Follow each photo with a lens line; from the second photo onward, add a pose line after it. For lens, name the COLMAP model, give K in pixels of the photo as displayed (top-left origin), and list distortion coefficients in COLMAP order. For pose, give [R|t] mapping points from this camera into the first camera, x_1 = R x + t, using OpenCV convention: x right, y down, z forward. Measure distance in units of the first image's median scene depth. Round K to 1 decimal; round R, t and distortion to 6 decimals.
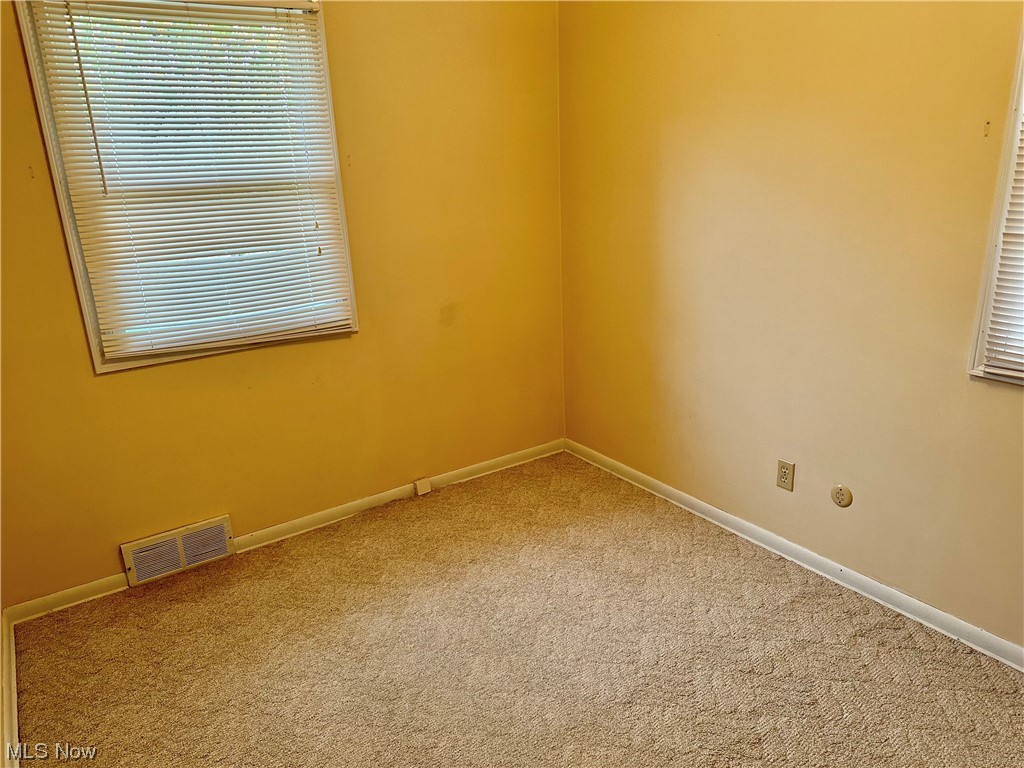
lens RADIAL K [[725.2, 0, 512.0], [0, 725.2, 384.0], [0, 0, 1]] dist [0.122773, -0.139357]
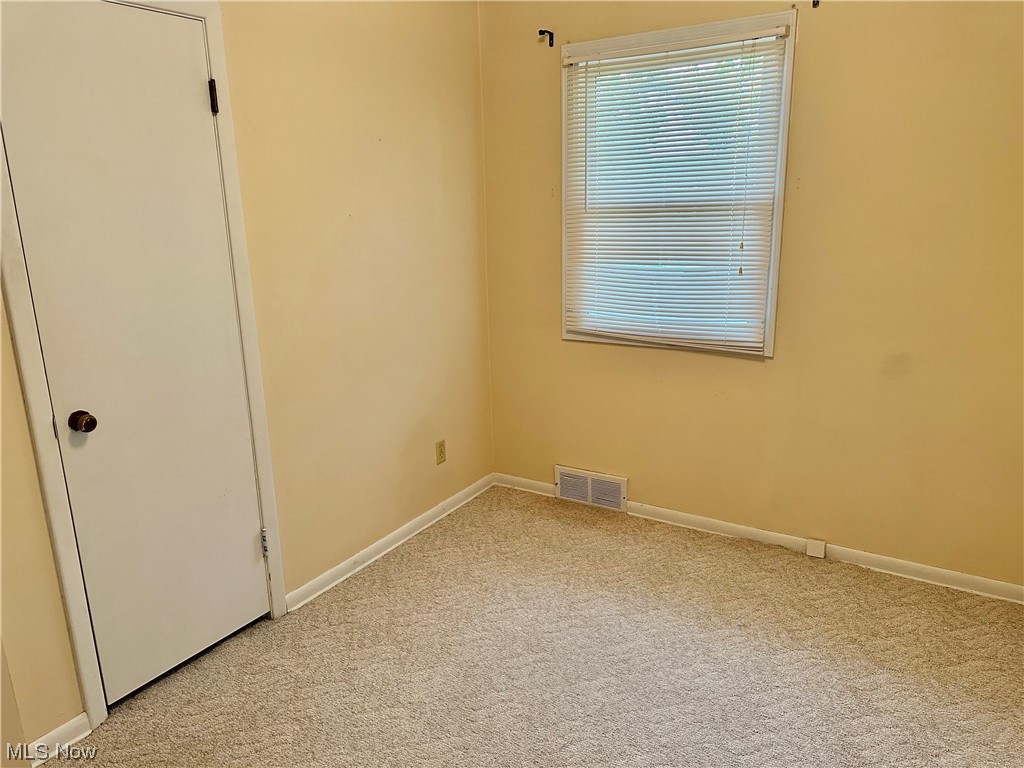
lens RADIAL K [[725.2, 0, 512.0], [0, 725.2, 384.0], [0, 0, 1]] dist [0.122773, -0.139357]
pose [[0.396831, 0.257066, -0.881160, 0.555066], [-0.262914, 0.951593, 0.159210, -0.110911], [0.879432, 0.168490, 0.445208, 0.292127]]
